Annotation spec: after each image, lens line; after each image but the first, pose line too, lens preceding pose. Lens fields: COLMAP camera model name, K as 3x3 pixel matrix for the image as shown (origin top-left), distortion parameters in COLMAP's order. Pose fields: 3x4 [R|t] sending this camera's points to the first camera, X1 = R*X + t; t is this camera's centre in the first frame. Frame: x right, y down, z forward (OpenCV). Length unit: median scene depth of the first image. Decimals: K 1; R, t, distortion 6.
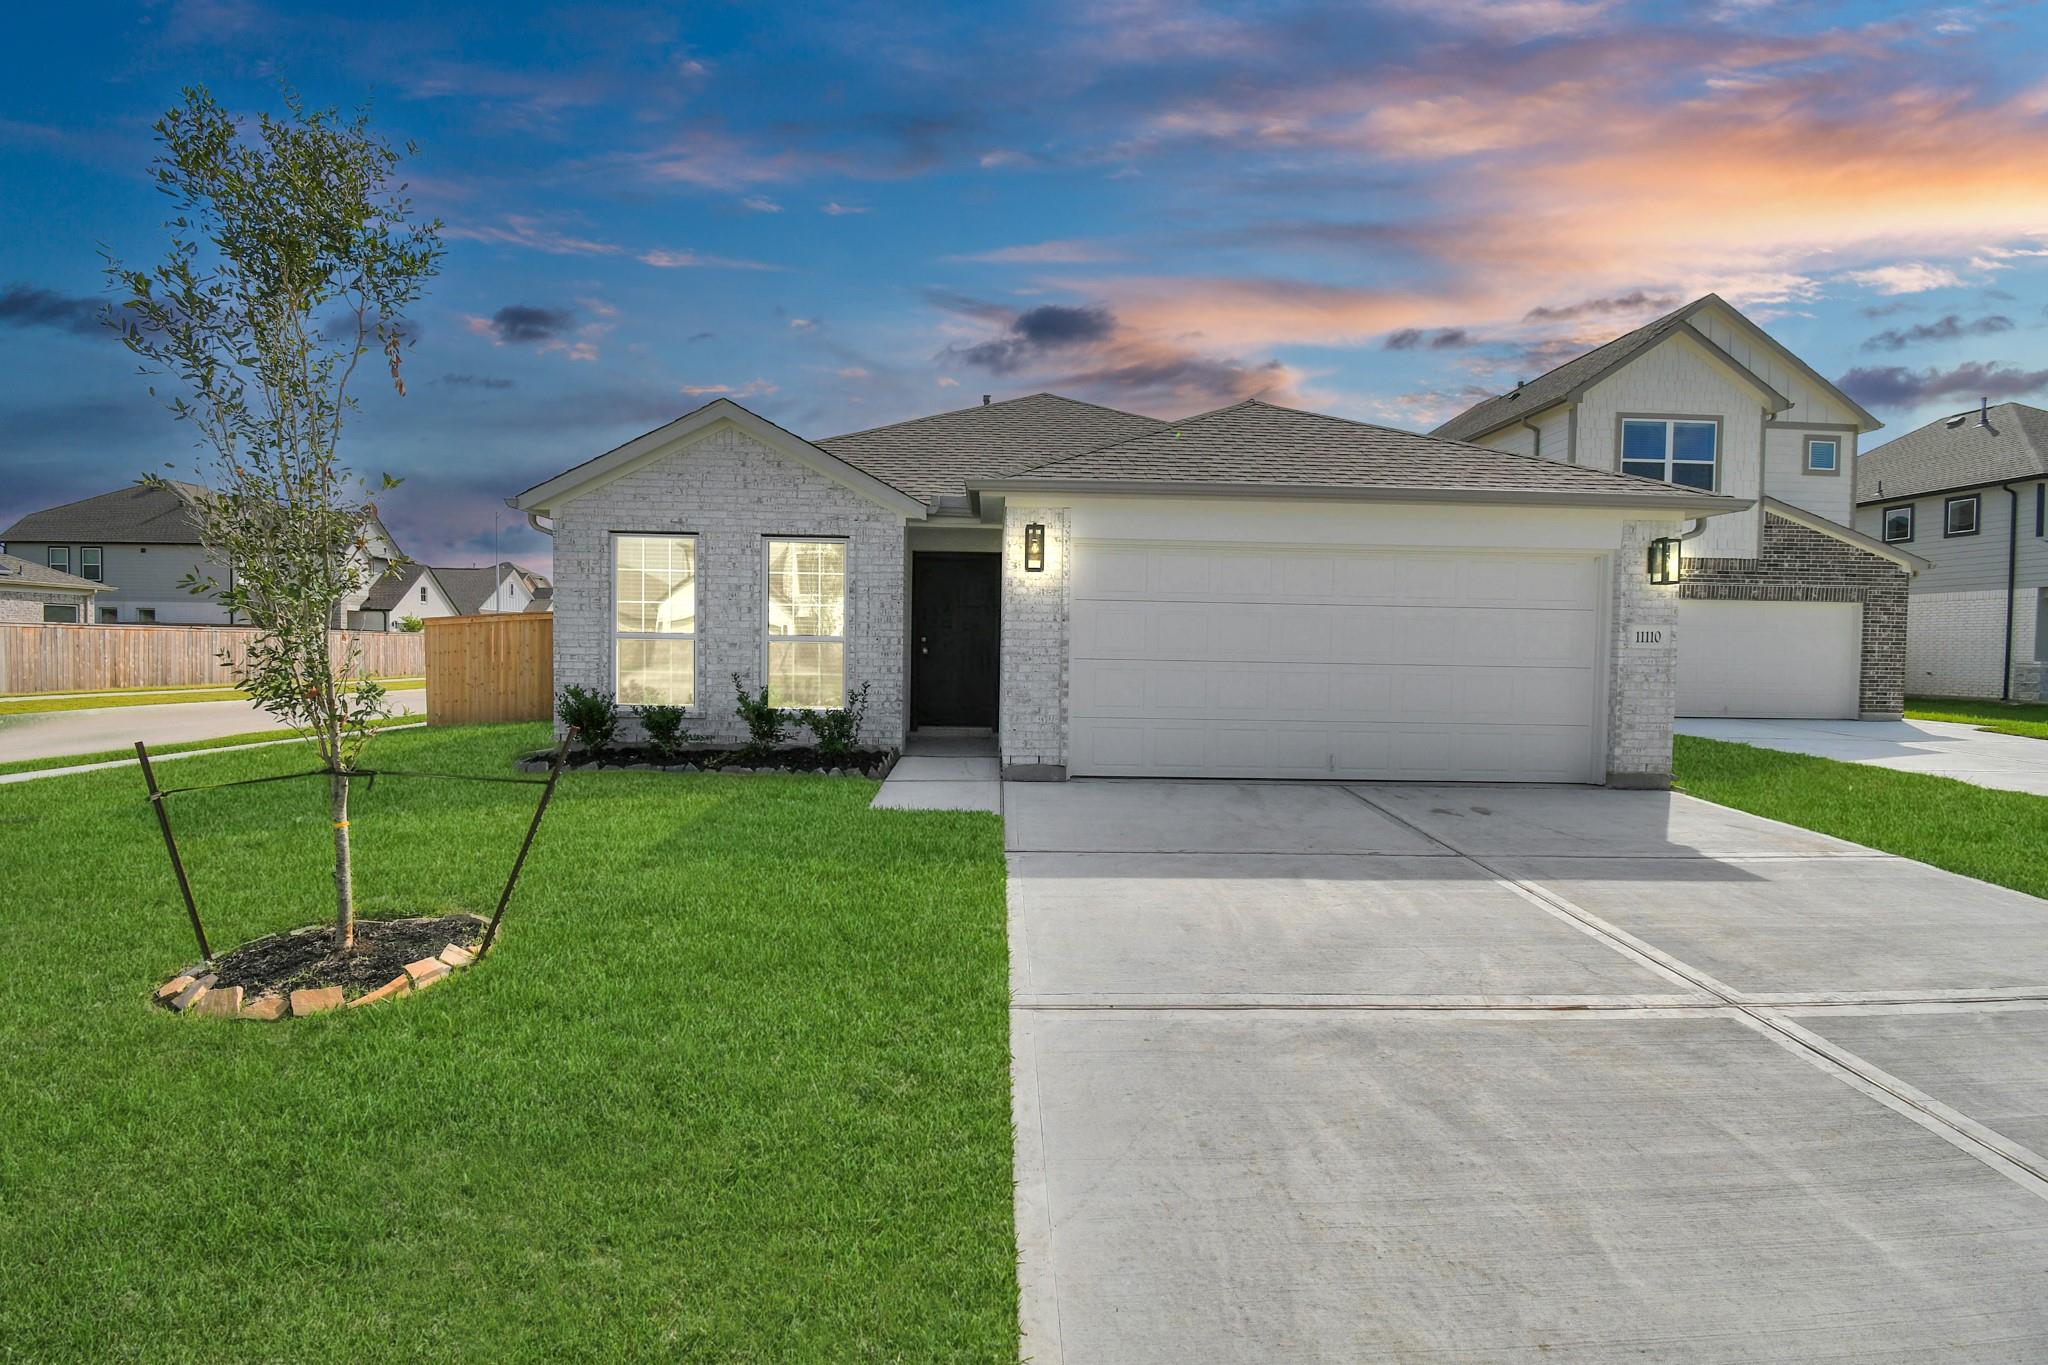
lens RADIAL K [[902.9, 0, 1014.3], [0, 902.9, 690.7], [0, 0, 1]] dist [-0.001913, -0.006267]
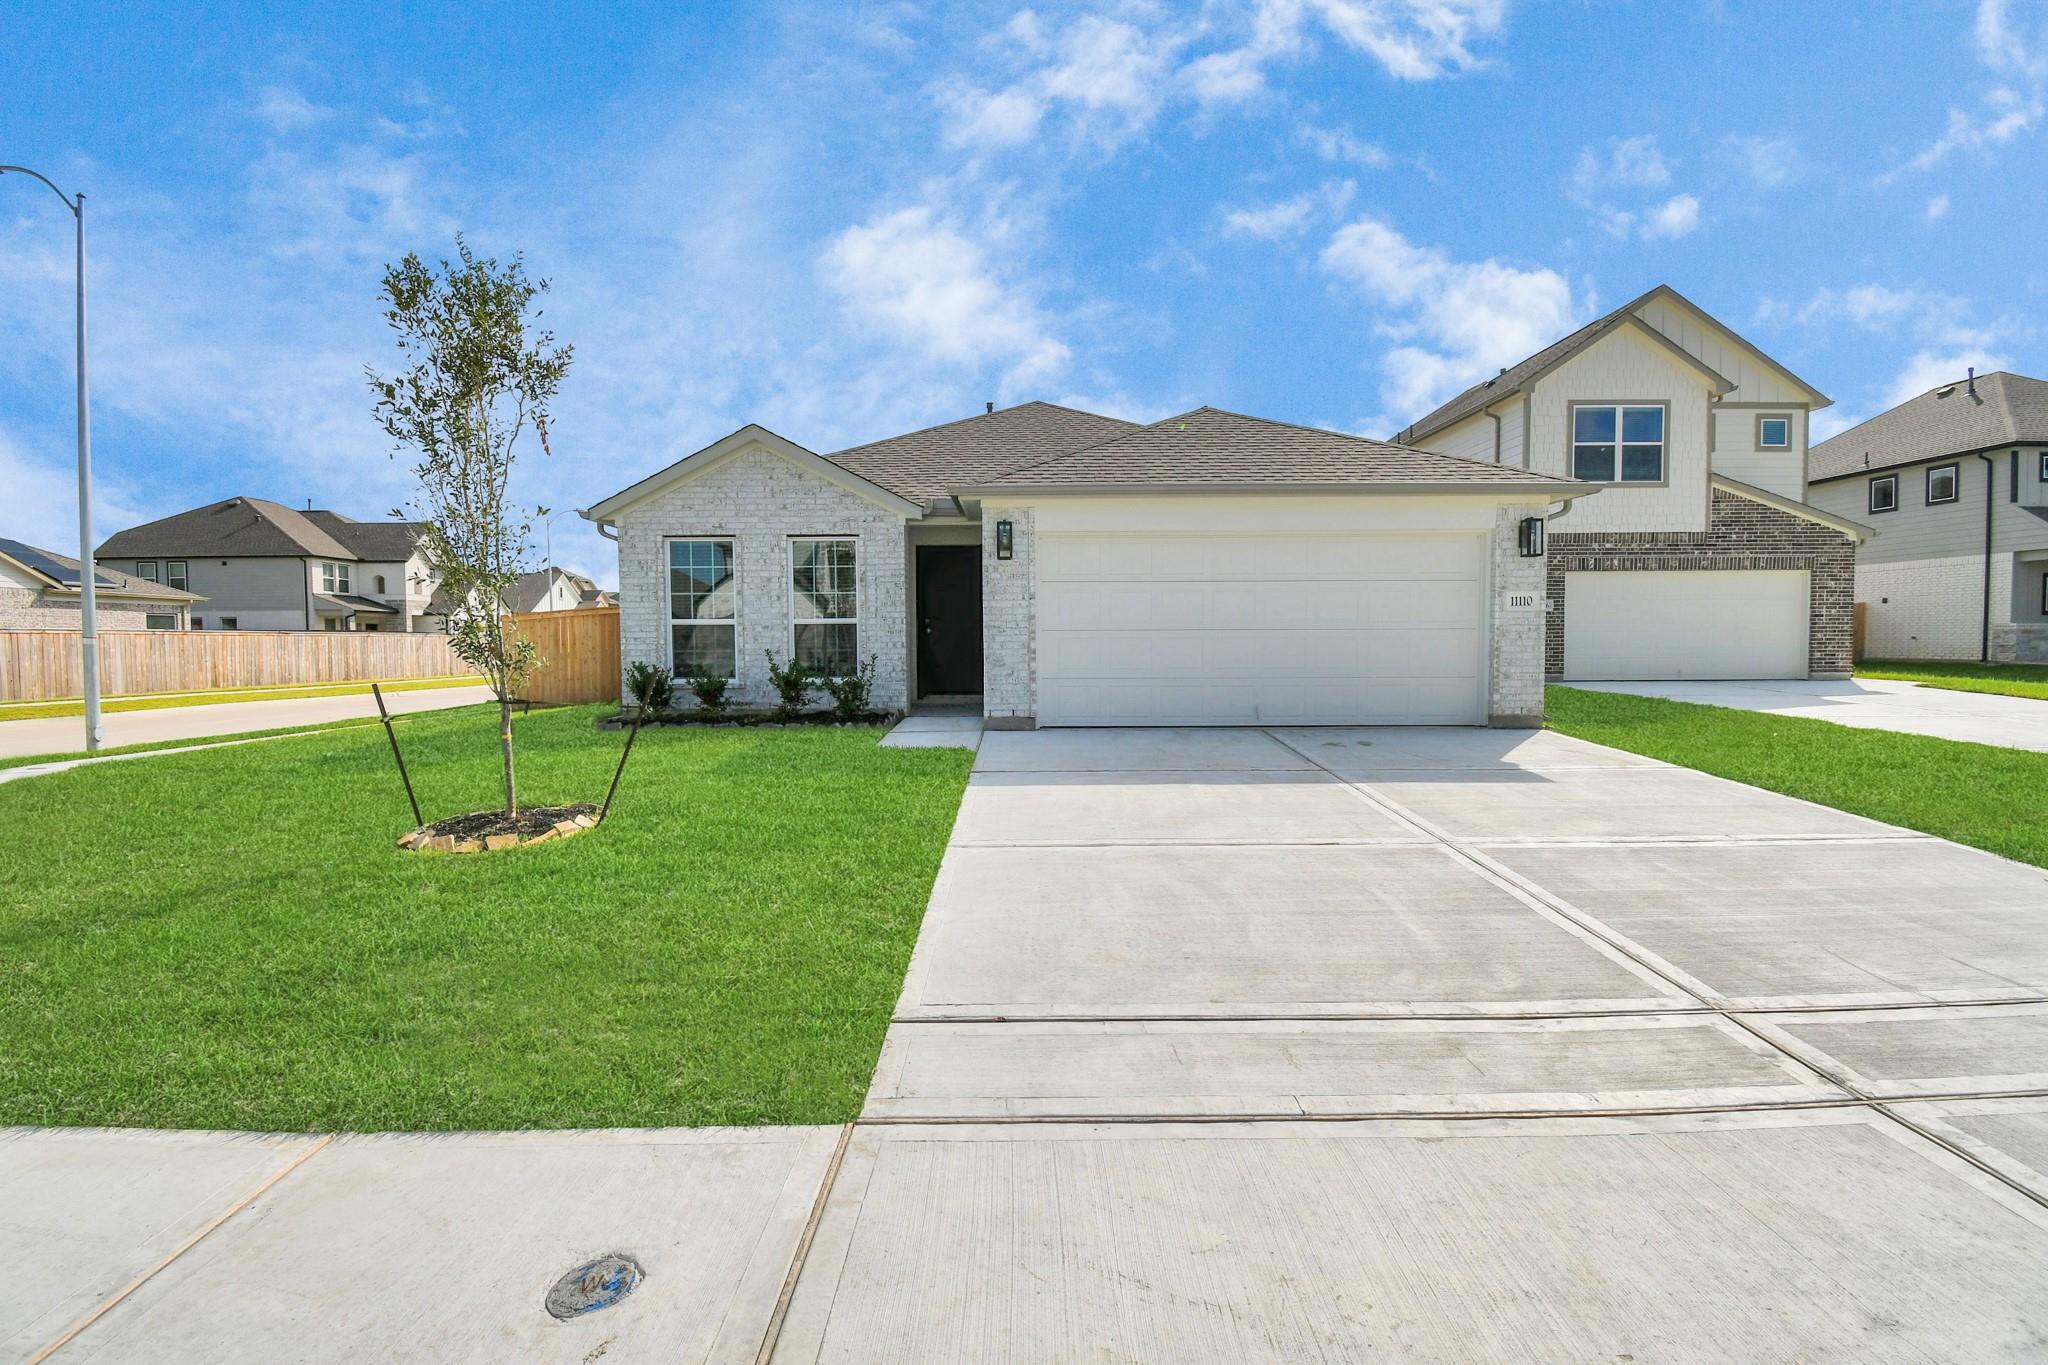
lens RADIAL K [[902.9, 0, 1010.4], [0, 902.9, 684.8], [0, 0, 1]] dist [-0.001913, -0.006267]
pose [[0.998870, -0.019848, -0.043175, 0.068466], [0.019944, 0.999799, 0.001805, 0.031839], [0.043131, -0.002664, 0.999066, -0.199940]]
